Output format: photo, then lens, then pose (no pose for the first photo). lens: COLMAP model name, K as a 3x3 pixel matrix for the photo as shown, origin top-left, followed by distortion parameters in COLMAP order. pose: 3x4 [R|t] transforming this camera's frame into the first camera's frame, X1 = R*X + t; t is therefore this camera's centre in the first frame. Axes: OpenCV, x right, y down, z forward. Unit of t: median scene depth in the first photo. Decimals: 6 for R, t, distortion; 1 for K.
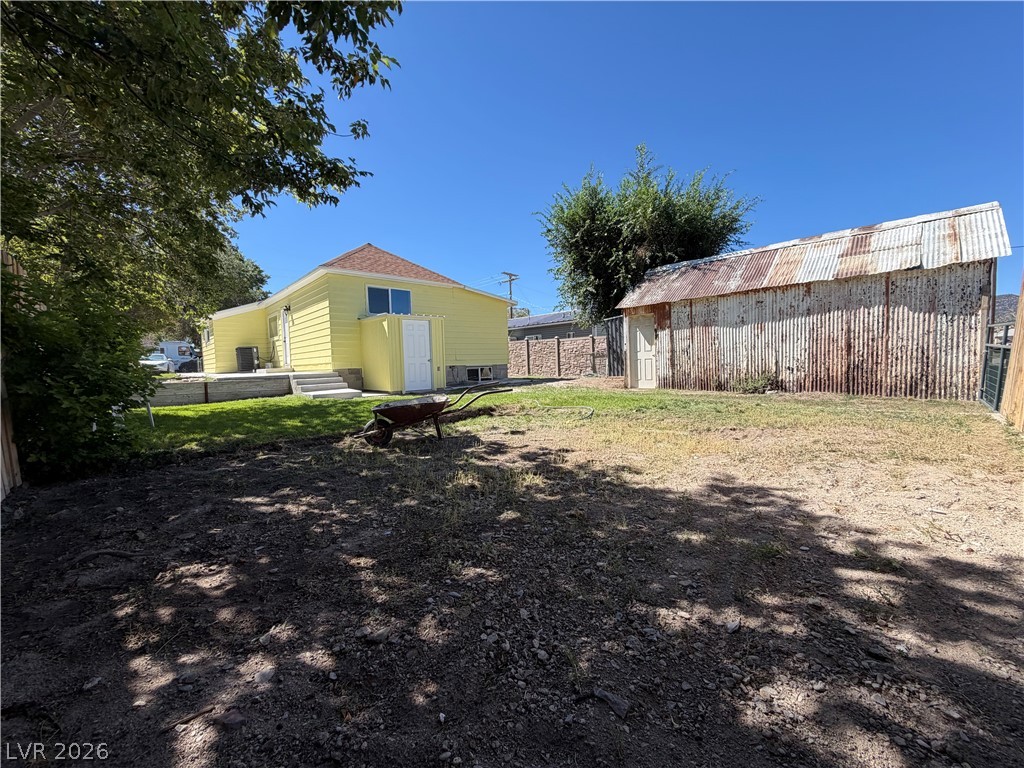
lens RADIAL K [[406.9, 0, 507.8], [0, 406.9, 384.3], [0, 0, 1]] dist [-0.000332, 0.000461]
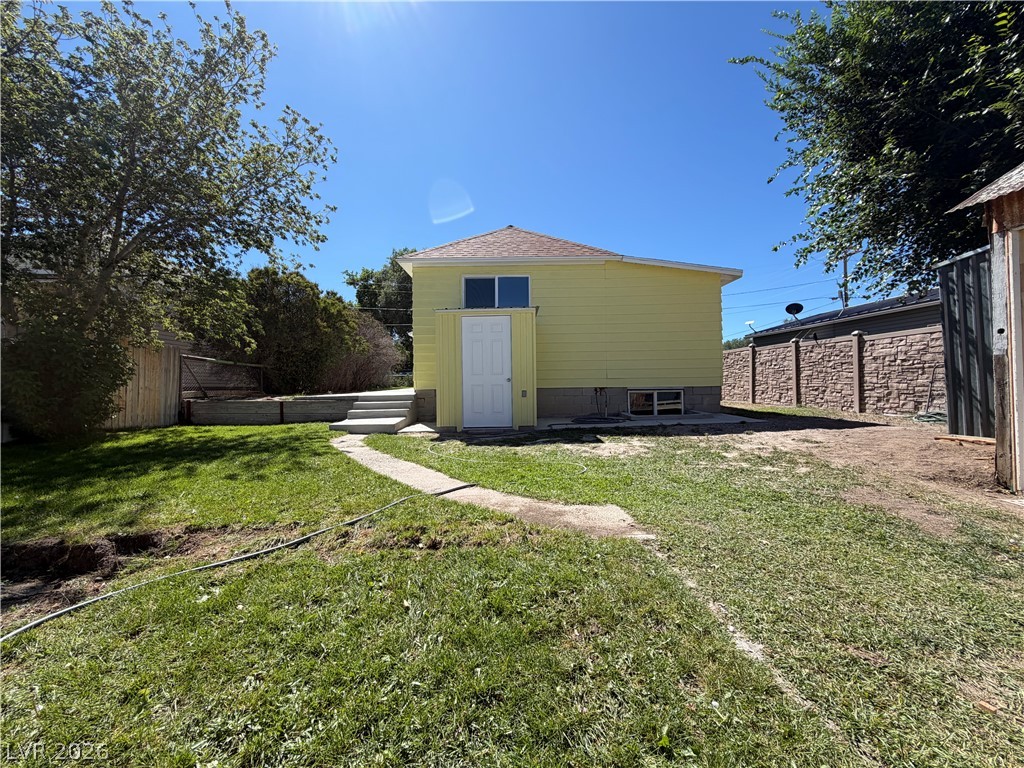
lens RADIAL K [[406.9, 0, 507.8], [0, 406.9, 384.3], [0, 0, 1]] dist [-0.000332, 0.000461]
pose [[0.733986, 0.018574, -0.678911, 0.173487], [-0.042337, 0.998933, -0.018442, -0.031569], [0.677844, 0.042279, 0.733989, 0.426003]]
